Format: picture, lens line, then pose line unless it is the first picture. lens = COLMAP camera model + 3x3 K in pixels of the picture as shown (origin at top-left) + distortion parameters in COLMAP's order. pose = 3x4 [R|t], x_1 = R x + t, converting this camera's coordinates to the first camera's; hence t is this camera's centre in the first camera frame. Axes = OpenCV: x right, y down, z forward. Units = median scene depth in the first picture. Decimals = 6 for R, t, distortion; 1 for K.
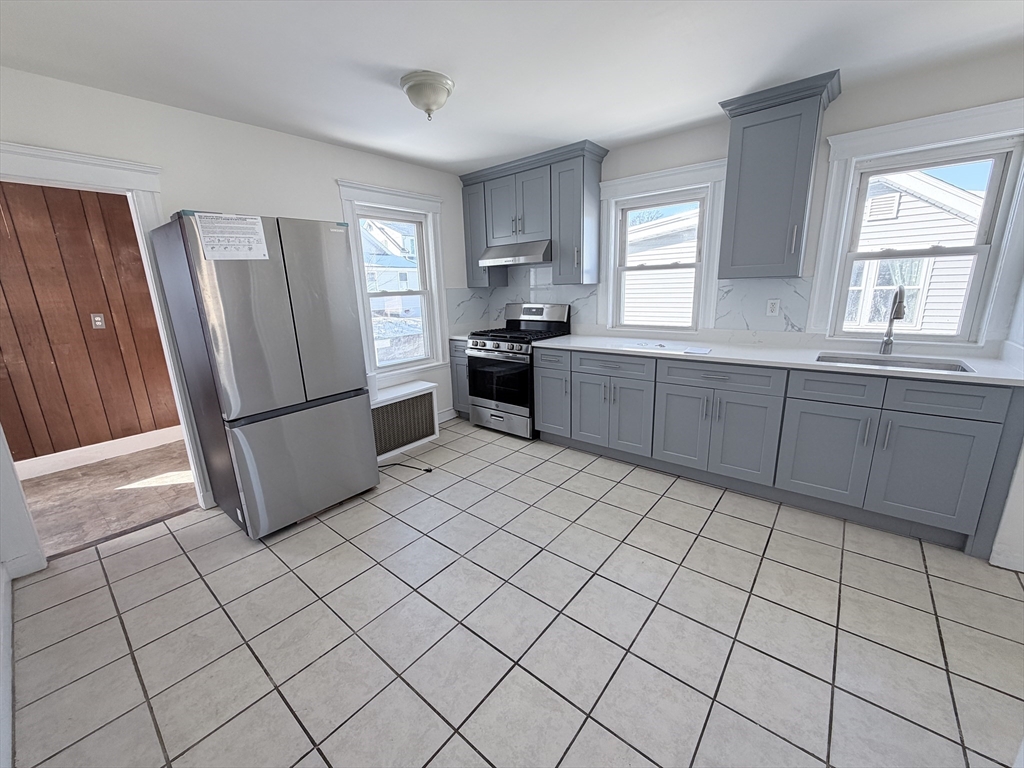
lens RADIAL K [[405.8, 0, 509.5], [0, 405.8, 382.7], [0, 0, 1]] dist [-0.003980, 0.000181]
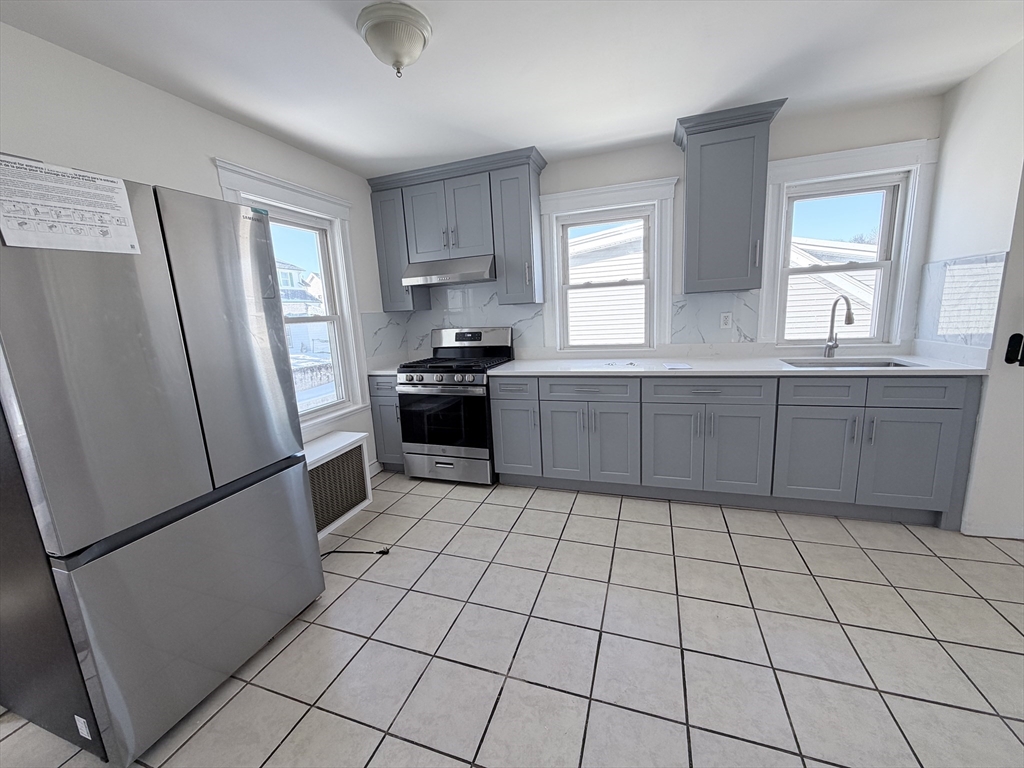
lens RADIAL K [[405.8, 0, 511.6], [0, 405.8, 382.6], [0, 0, 1]] dist [-0.003980, 0.000181]
pose [[0.936260, -0.080241, 0.342021, -0.238208], [0.104745, 0.993045, -0.053758, -0.029694], [-0.335328, 0.086156, 0.938153, 0.230292]]
